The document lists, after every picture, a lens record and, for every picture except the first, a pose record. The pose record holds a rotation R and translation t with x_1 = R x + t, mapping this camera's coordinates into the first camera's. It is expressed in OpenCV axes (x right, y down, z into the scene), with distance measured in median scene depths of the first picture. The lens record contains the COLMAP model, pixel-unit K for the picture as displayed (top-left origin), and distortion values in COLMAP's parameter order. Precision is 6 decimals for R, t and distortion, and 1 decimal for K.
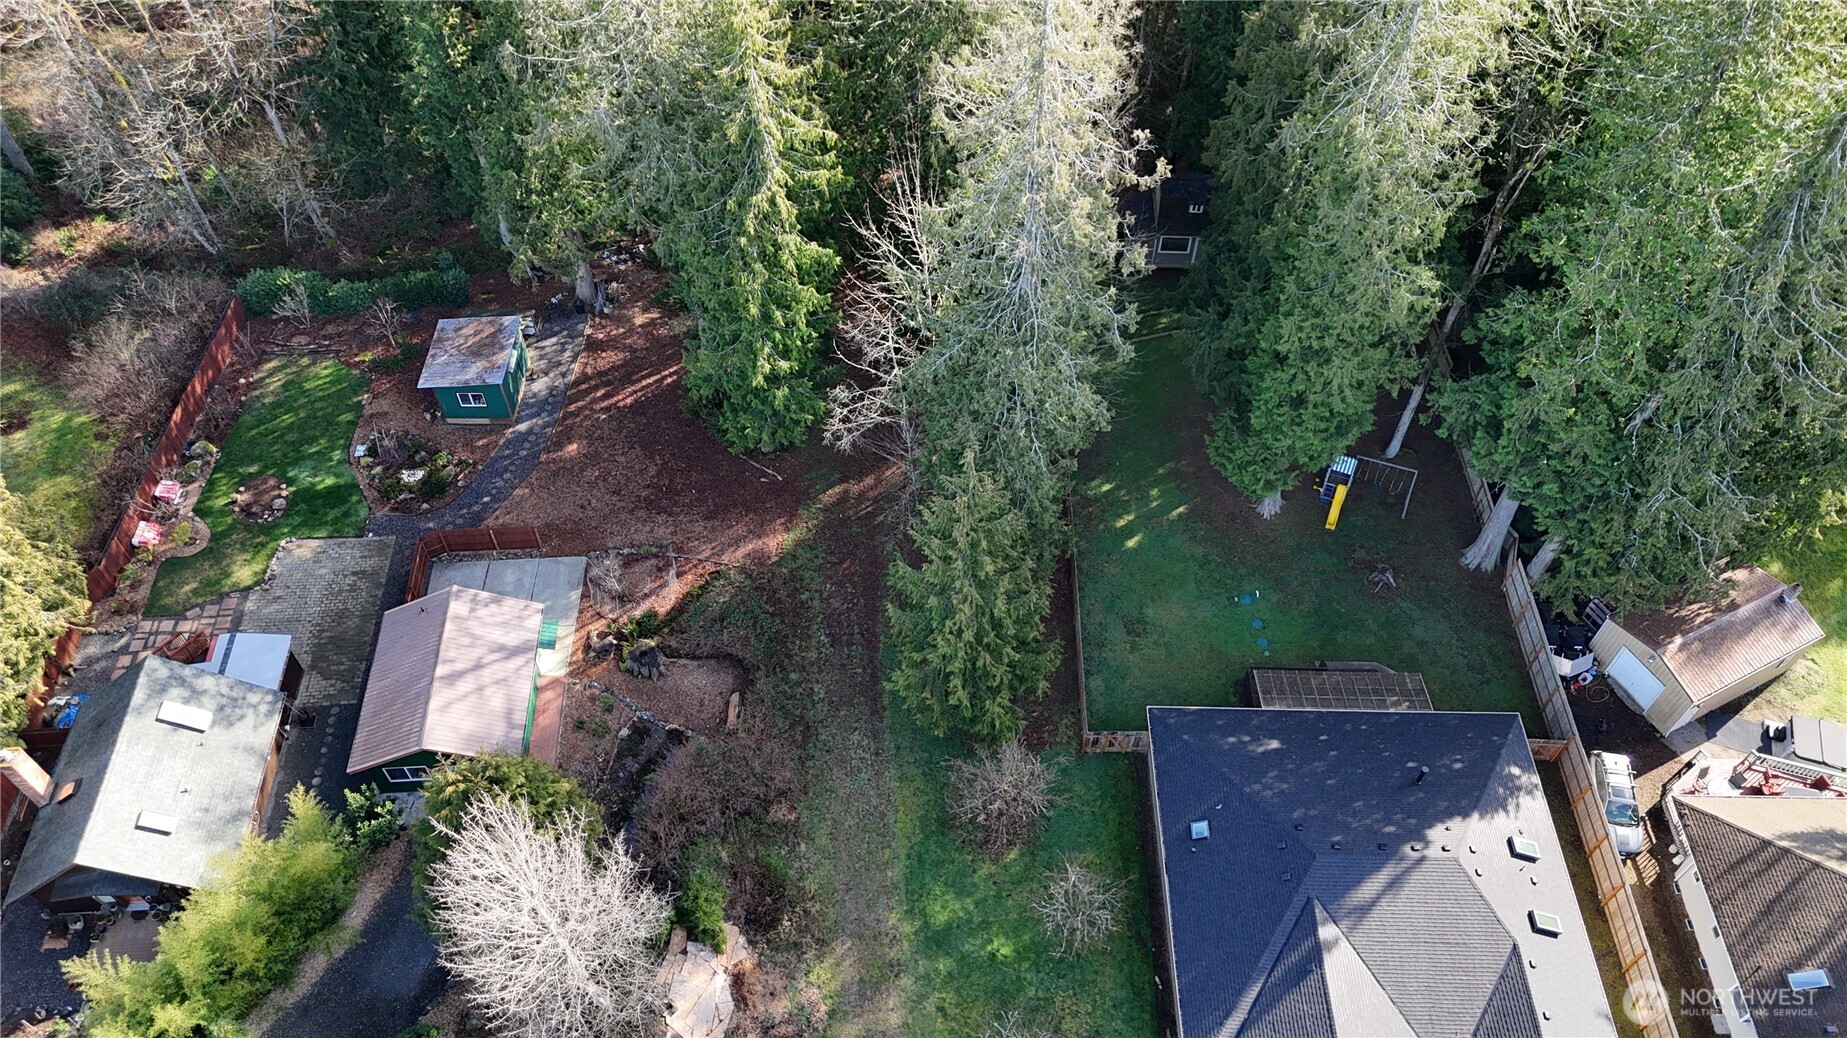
lens RADIAL K [[1369.8, 0, 942.0], [0, 1369.8, 521.2], [0, 0, 1]] dist [0.028389, -0.009704]
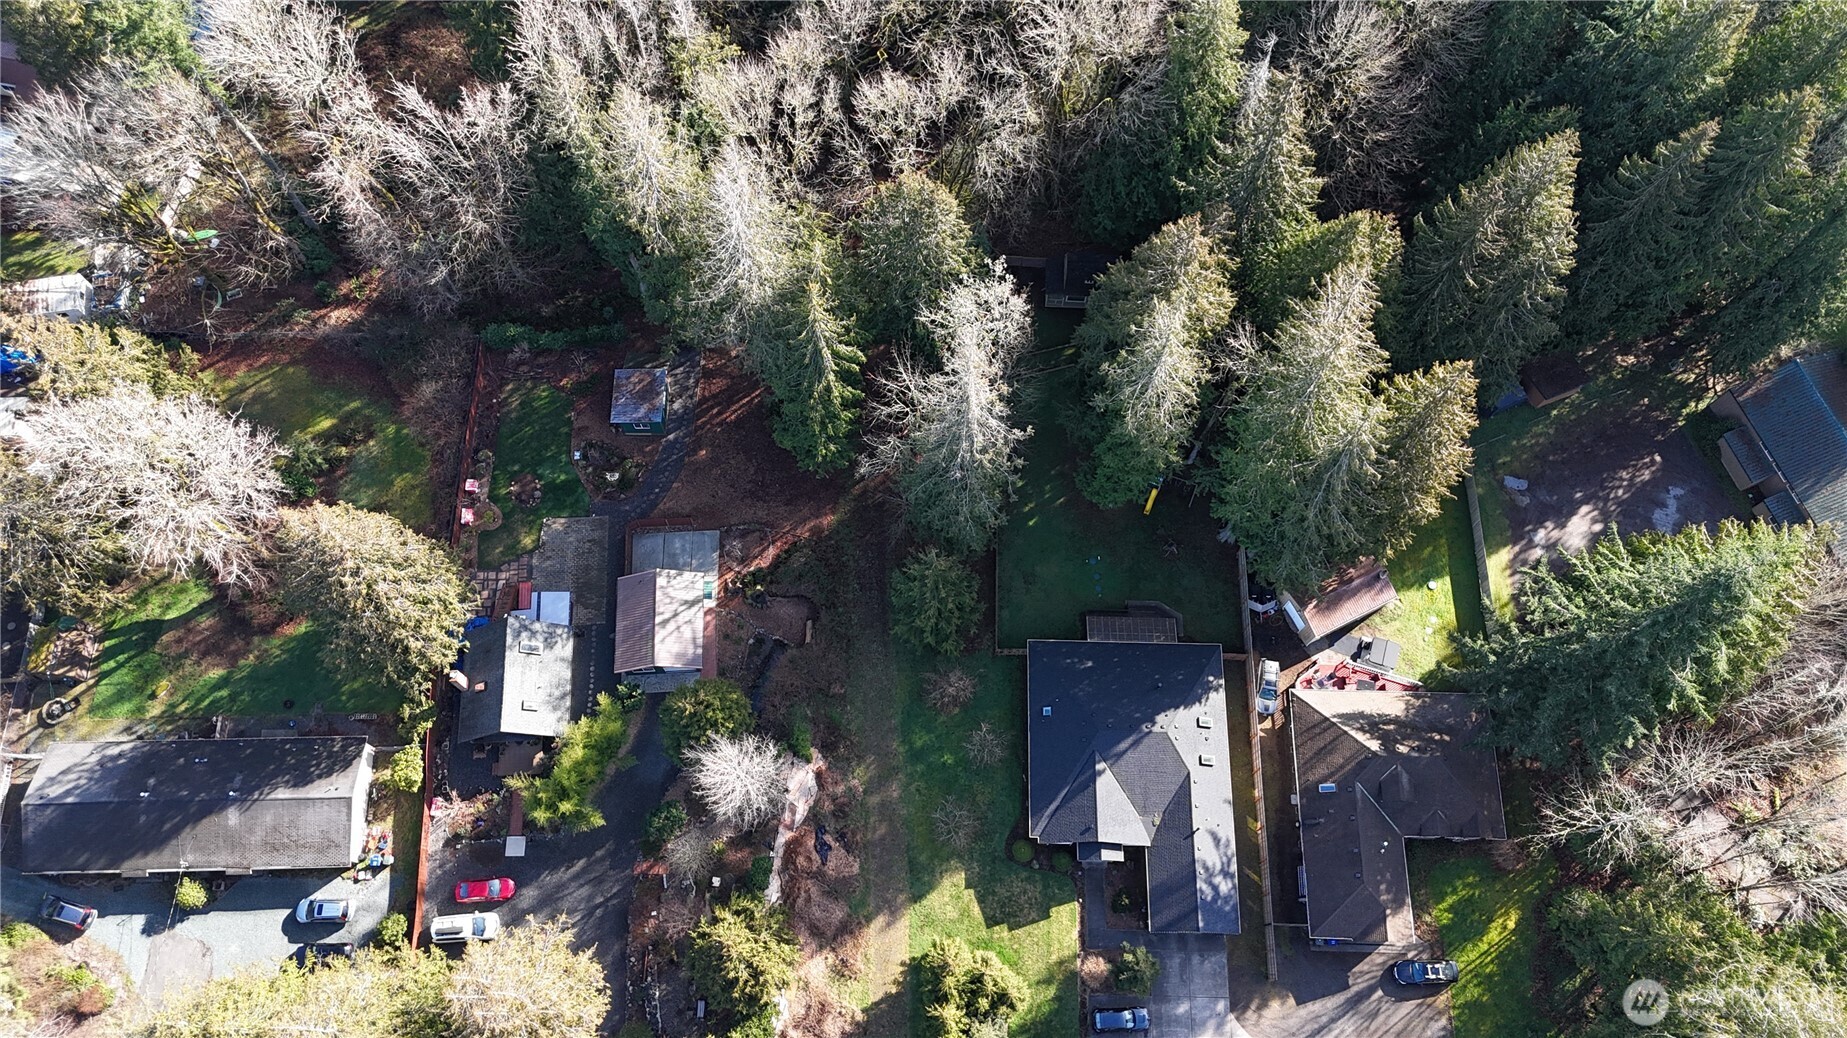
lens RADIAL K [[1349.3, 0, 943.2], [0, 1349.3, 520.3], [0, 0, 1]] dist [0.085279, -0.085134]
pose [[0.999923, 0.009952, 0.007379, 0.015649], [-0.011689, 0.955204, 0.295717, -0.555101], [-0.004106, -0.295780, 0.955247, -0.719475]]
